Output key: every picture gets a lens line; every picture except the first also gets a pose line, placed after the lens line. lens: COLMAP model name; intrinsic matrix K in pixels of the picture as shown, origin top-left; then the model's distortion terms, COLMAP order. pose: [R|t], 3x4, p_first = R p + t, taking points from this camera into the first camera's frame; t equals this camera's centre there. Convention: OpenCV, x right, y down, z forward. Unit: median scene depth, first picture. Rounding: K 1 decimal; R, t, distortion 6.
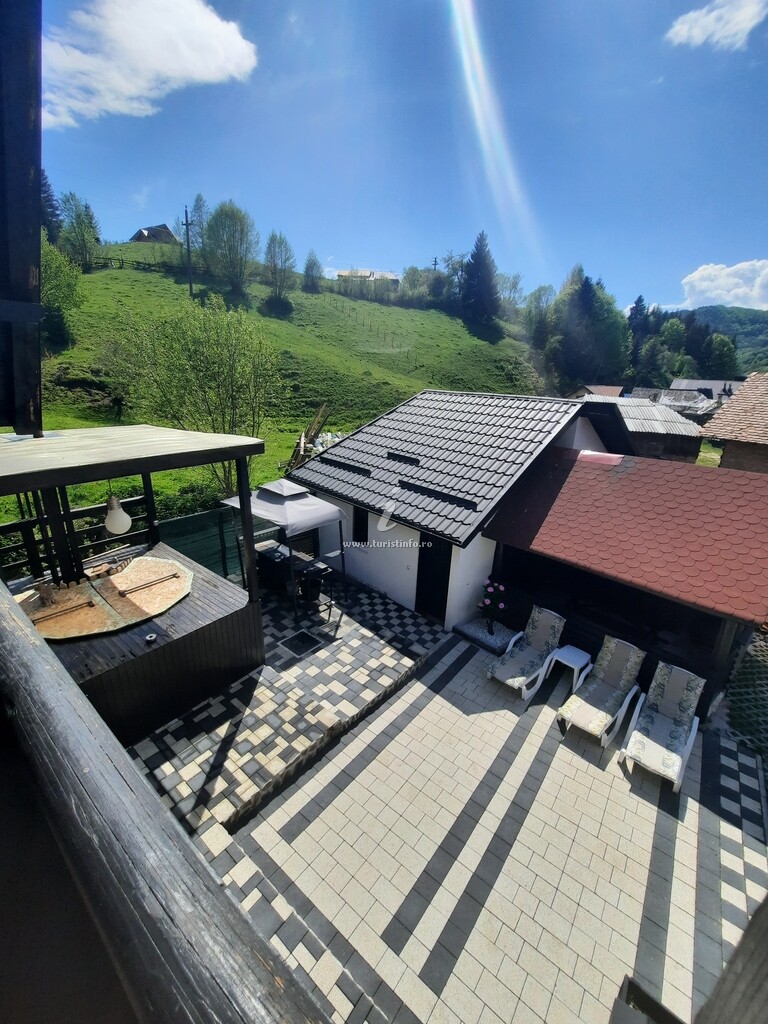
lens RADIAL K [[424.2, 0, 384.0], [0, 424.2, 512.0], [0, 0, 1]] dist [-0.001373, -0.000133]
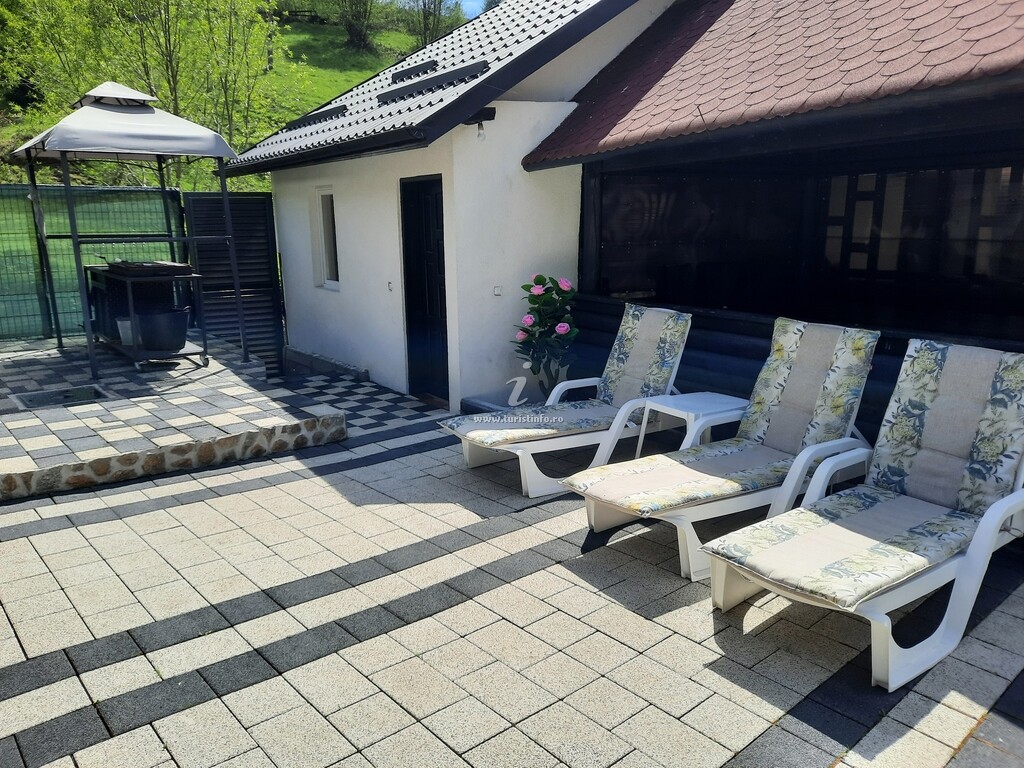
lens RADIAL K [[753.5, 0, 512.0], [0, 753.5, 384.0], [0, 0, 1]] dist [0.008668, -0.006738]
pose [[0.985644, -0.006879, -0.168696, 0.454725], [-0.009890, 0.995101, -0.098363, 0.445127], [0.168546, 0.098619, 0.980748, 0.406527]]
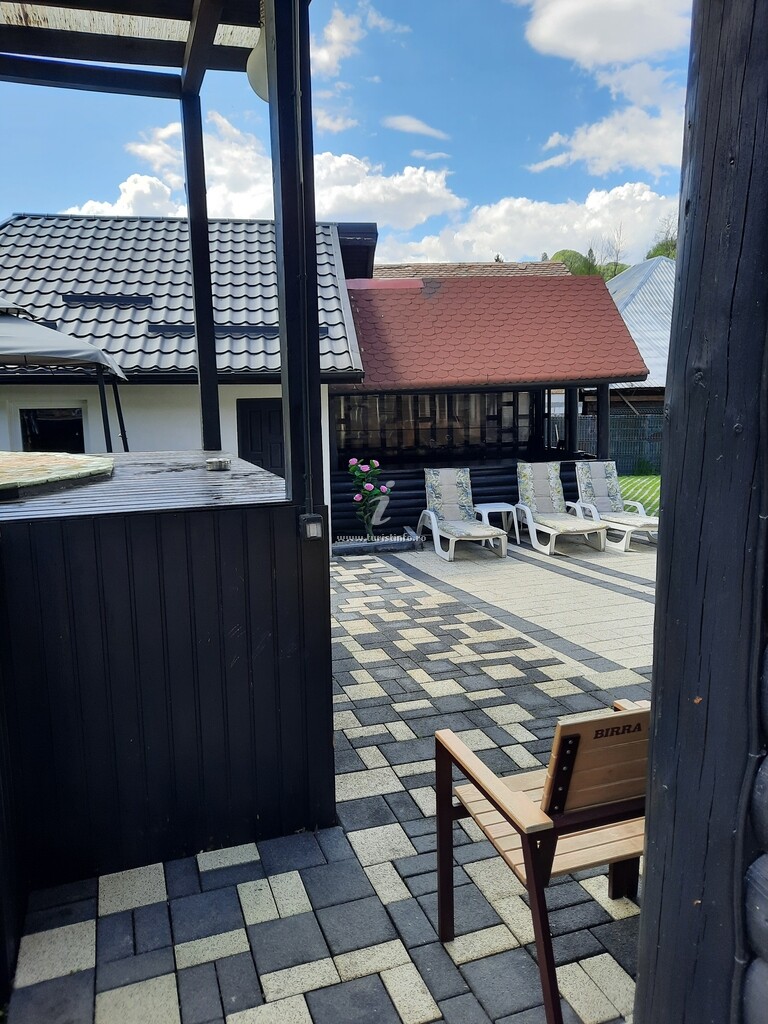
lens RADIAL K [[753.5, 0, 432.9], [0, 753.5, 512.0], [0, 0, 1]] dist [0.008668, -0.006738]
pose [[0.494592, -0.170366, 0.852264, -0.890442], [0.299628, 0.953908, 0.016802, 0.335432], [-0.815844, 0.247052, 0.522842, 0.436634]]
